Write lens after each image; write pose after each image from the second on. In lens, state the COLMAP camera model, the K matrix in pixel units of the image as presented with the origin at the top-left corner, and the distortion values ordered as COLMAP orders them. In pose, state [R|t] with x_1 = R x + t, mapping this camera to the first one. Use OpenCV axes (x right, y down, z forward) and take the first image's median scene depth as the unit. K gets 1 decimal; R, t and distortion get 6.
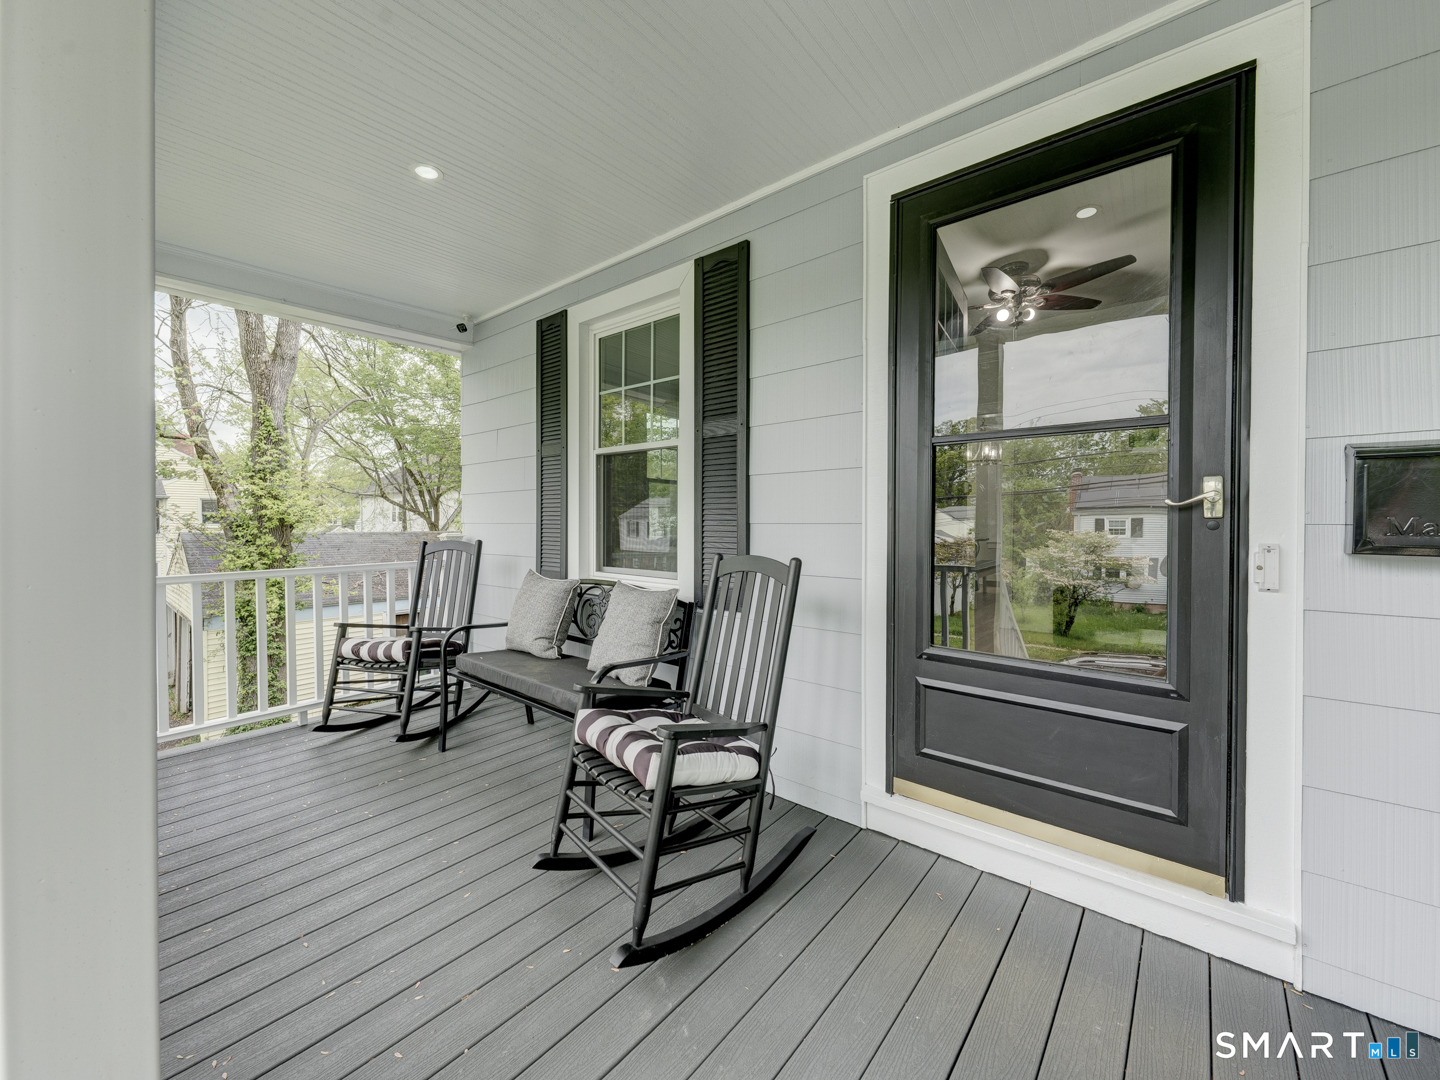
lens RADIAL K [[575.9, 0, 716.2], [0, 575.9, 524.2], [0, 0, 1]] dist [0.001520, 0.000126]
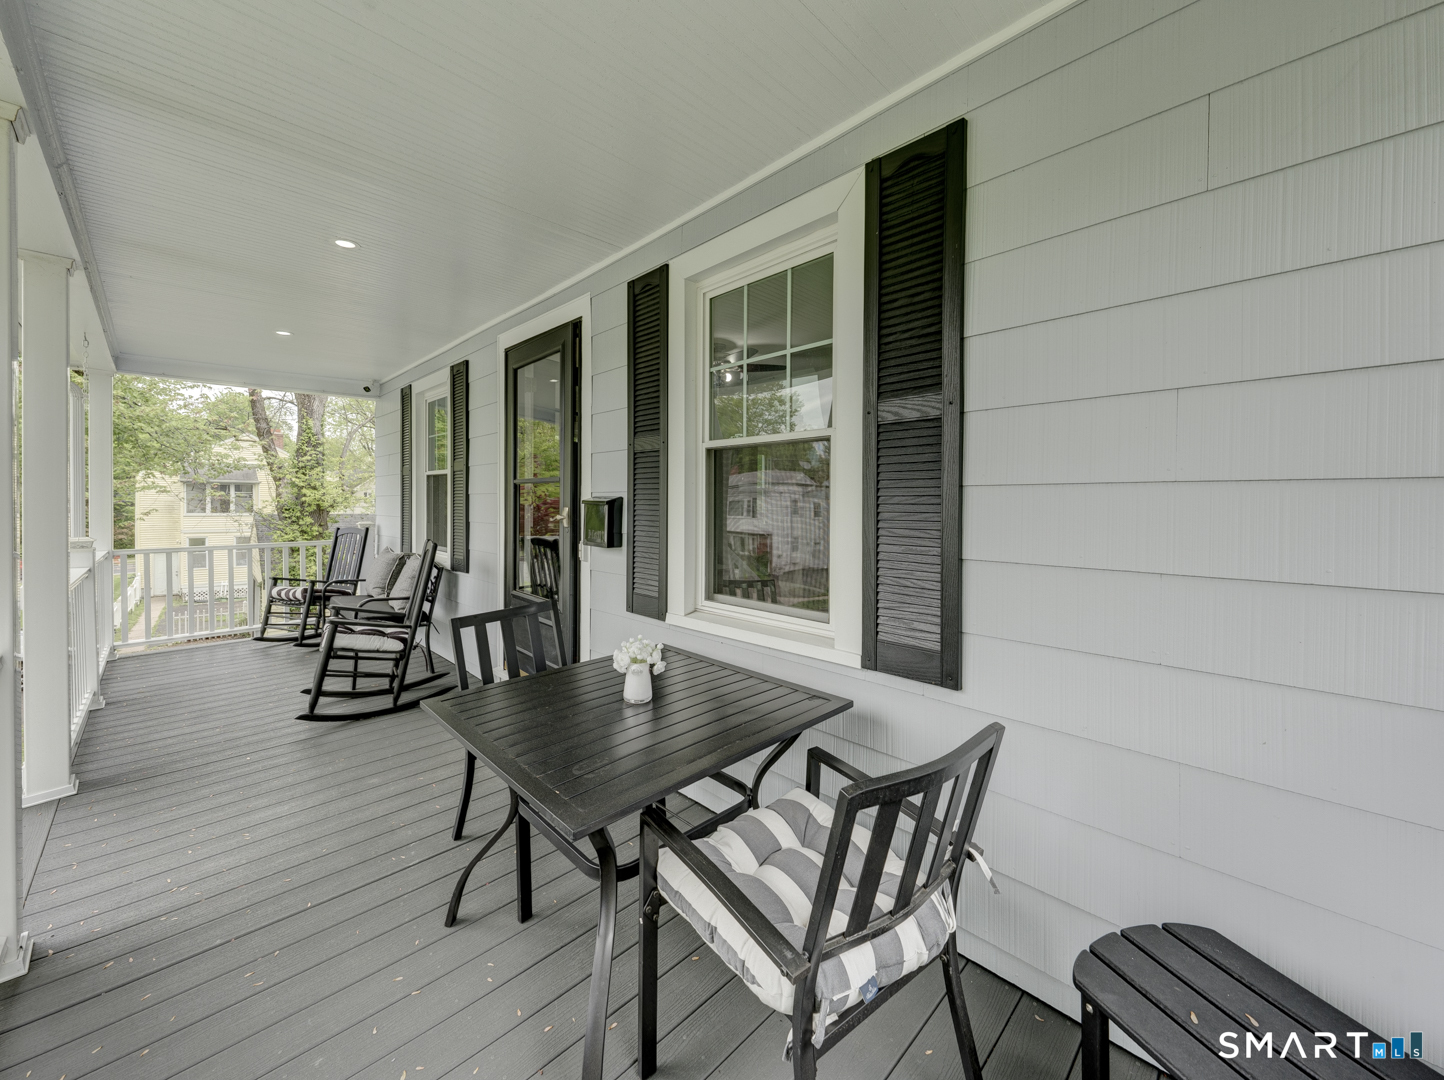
lens RADIAL K [[560.3, 0, 725.1], [0, 560.3, 504.3], [0, 0, 1]] dist [0.000201, -0.000036]
pose [[0.995771, 0.008496, -0.091477, 0.687553], [-0.008617, 0.999962, -0.000935, -0.042022], [0.091465, 0.001719, 0.995807, -0.426907]]
